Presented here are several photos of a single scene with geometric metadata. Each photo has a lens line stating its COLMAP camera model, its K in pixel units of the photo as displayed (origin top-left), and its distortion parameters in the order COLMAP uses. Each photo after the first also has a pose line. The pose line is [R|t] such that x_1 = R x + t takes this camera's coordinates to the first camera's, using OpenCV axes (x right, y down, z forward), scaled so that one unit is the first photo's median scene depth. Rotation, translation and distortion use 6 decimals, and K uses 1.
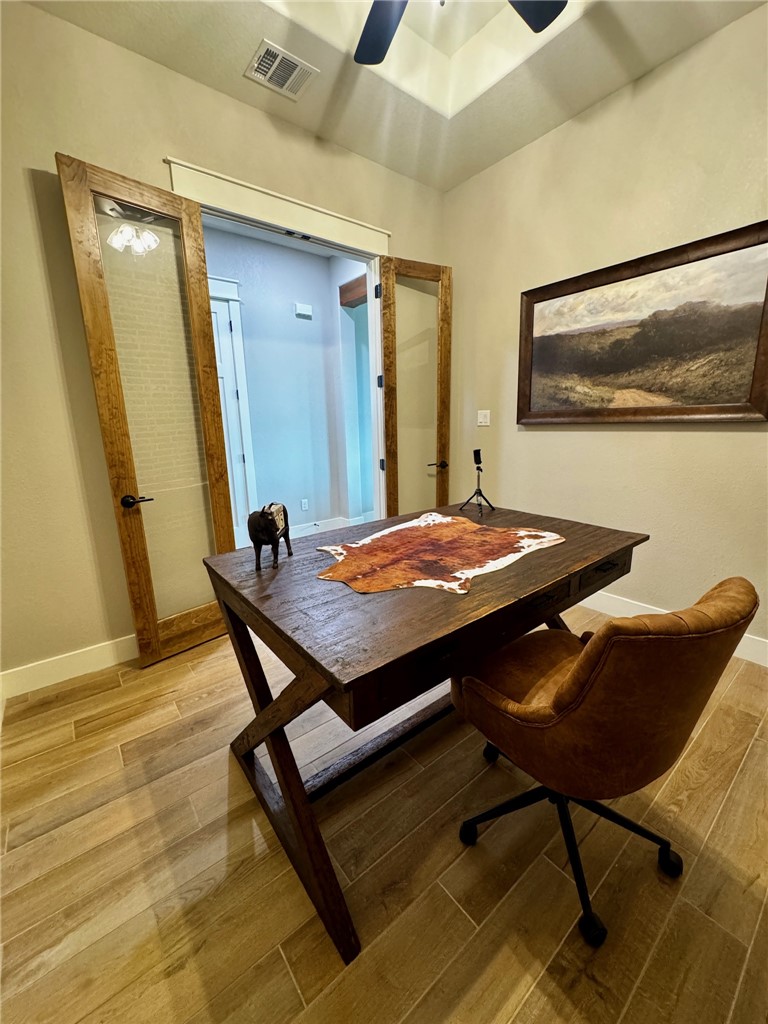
lens RADIAL K [[411.1, 0, 385.9], [0, 411.1, 512.1], [0, 0, 1]] dist [0.001745, -0.001019]
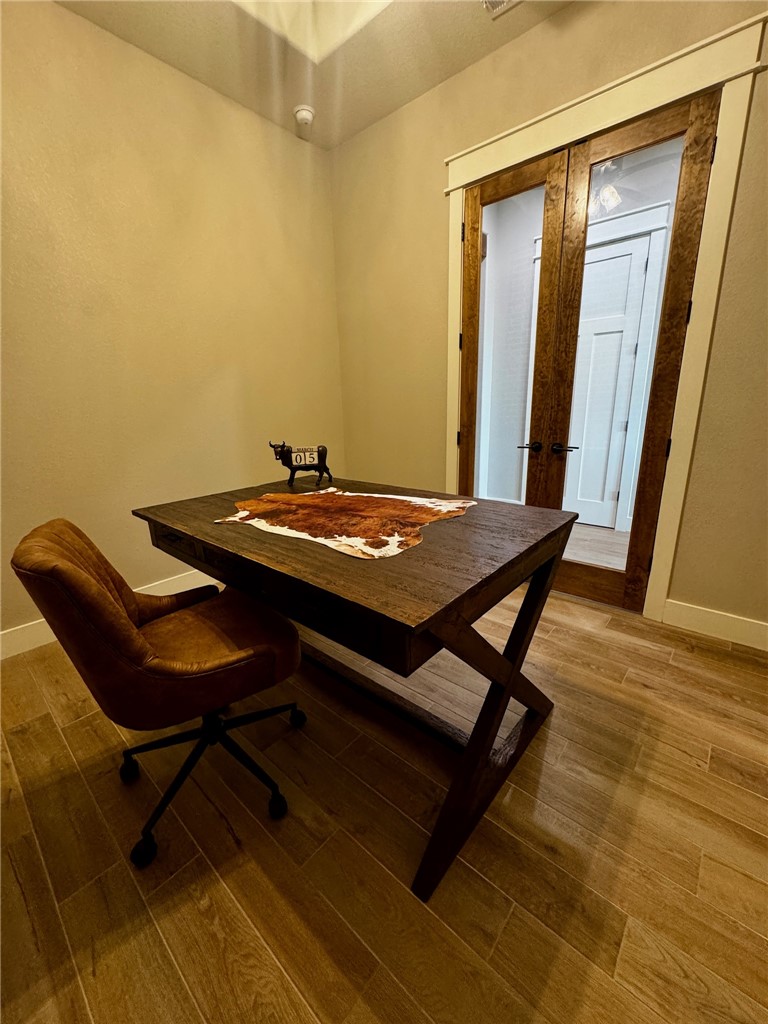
lens RADIAL K [[411.1, 0, 380.9], [0, 411.1, 511.8], [0, 0, 1]] dist [0.001745, -0.001019]
pose [[0.171983, 0.274780, -0.946001, 0.939483], [-0.193478, 0.951028, 0.241066, -0.152847], [0.965913, 0.141571, 0.216725, 0.772749]]
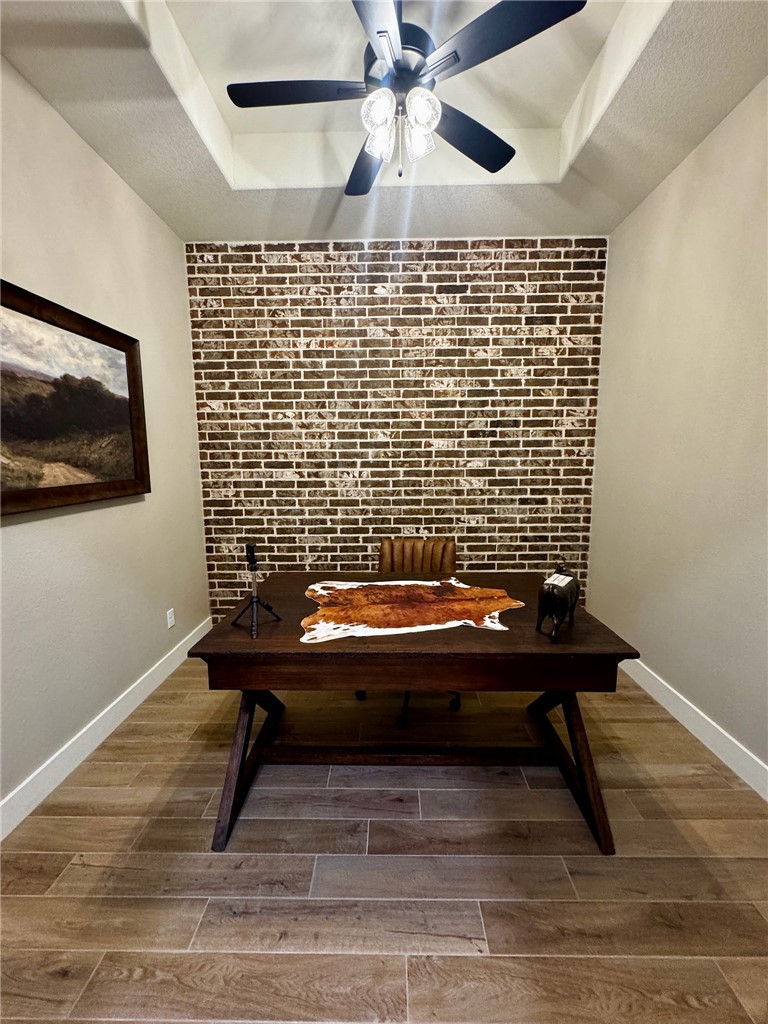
lens RADIAL K [[411.1, 0, 387.1], [0, 411.1, 509.8], [0, 0, 1]] dist [0.001745, -0.001019]
pose [[-0.772854, -0.052674, 0.632394, -0.469639], [0.163976, 0.946128, 0.279203, -0.421798], [-0.613032, 0.319480, -0.722581, 1.543190]]
